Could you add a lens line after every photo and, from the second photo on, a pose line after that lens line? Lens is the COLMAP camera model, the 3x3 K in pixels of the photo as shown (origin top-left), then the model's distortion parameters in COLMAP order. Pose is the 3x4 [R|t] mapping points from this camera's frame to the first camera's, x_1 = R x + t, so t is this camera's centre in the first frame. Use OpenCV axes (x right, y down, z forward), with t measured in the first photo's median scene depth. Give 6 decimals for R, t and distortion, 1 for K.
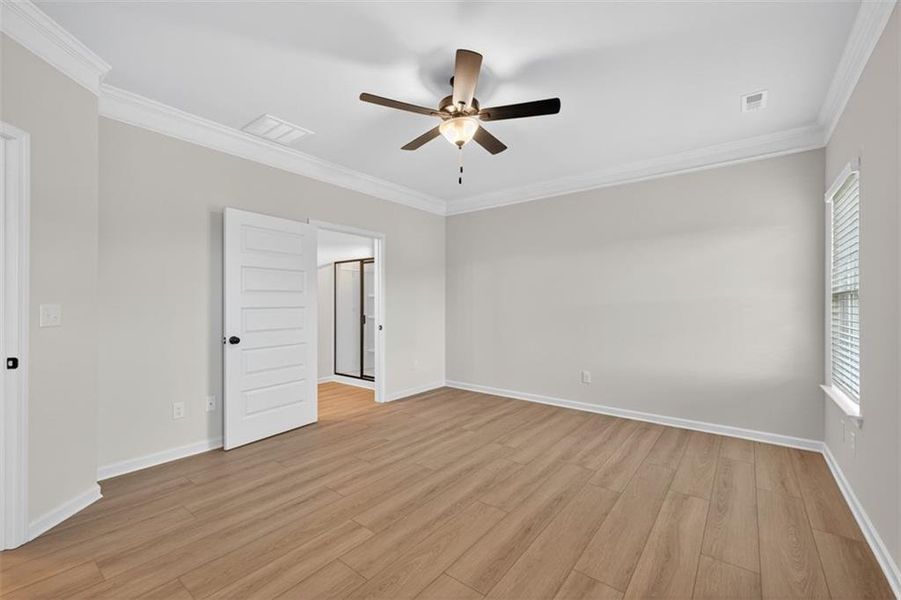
lens RADIAL K [[380.4, 0, 452.0], [0, 380.4, 302.6], [0, 0, 1]] dist [0.001477, 0.000066]
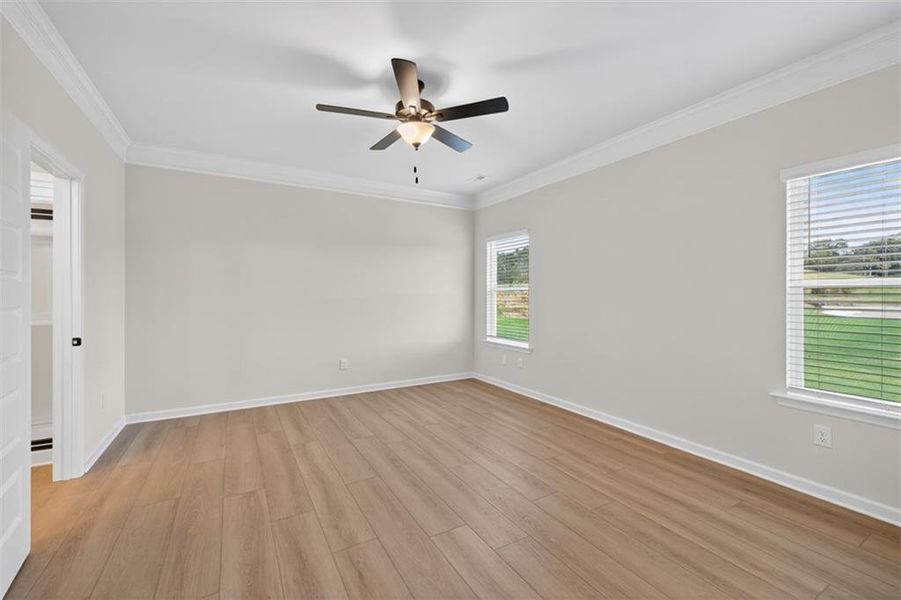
lens RADIAL K [[381.0, 0, 455.3], [0, 381.0, 294.9], [0, 0, 1]] dist [0.014260, -0.000068]
pose [[0.370029, -0.002695, 0.929016, -0.817444], [-0.000507, 0.999995, 0.003103, -0.007350], [-0.929020, -0.001619, 0.370026, 0.456432]]
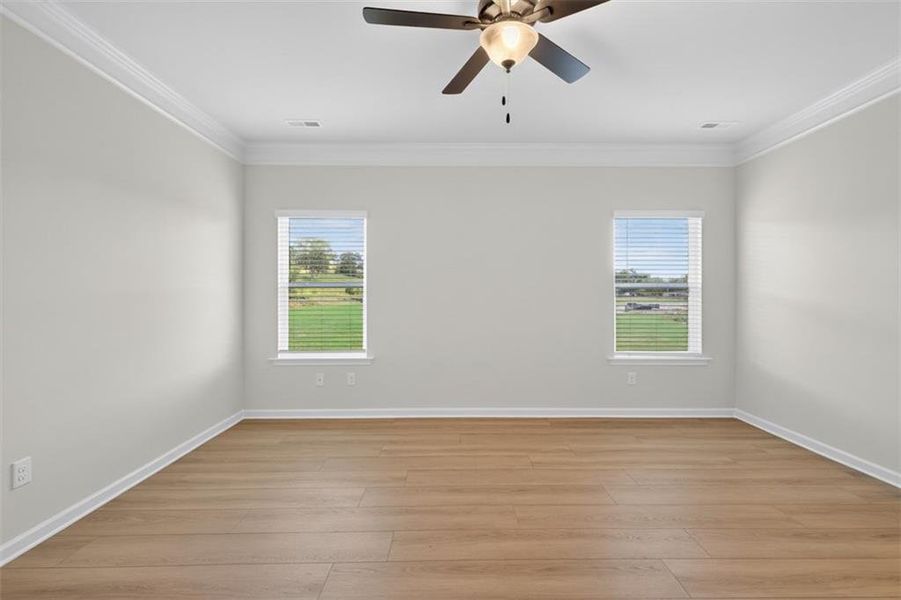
lens RADIAL K [[379.6, 0, 454.6], [0, 379.6, 296.4], [0, 0, 1]] dist [0.001366, 0.000225]
pose [[-0.621522, -0.010754, 0.783323, -0.410559], [-0.001840, 0.999923, 0.012267, -0.006202], [-0.783395, 0.006183, -0.621494, 1.342791]]
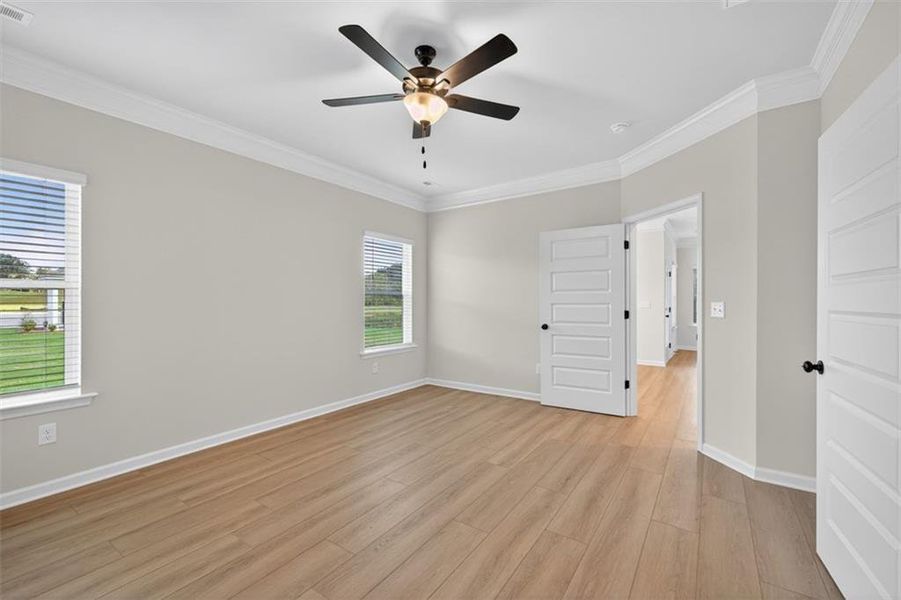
lens RADIAL K [[380.4, 0, 452.0], [0, 380.4, 302.6], [0, 0, 1]] dist [0.001477, 0.000066]
pose [[-0.998105, -0.003015, -0.061456, 0.010510], [-0.003544, 0.999958, 0.008497, -0.002410], [0.061428, 0.008699, -0.998074, 1.698074]]
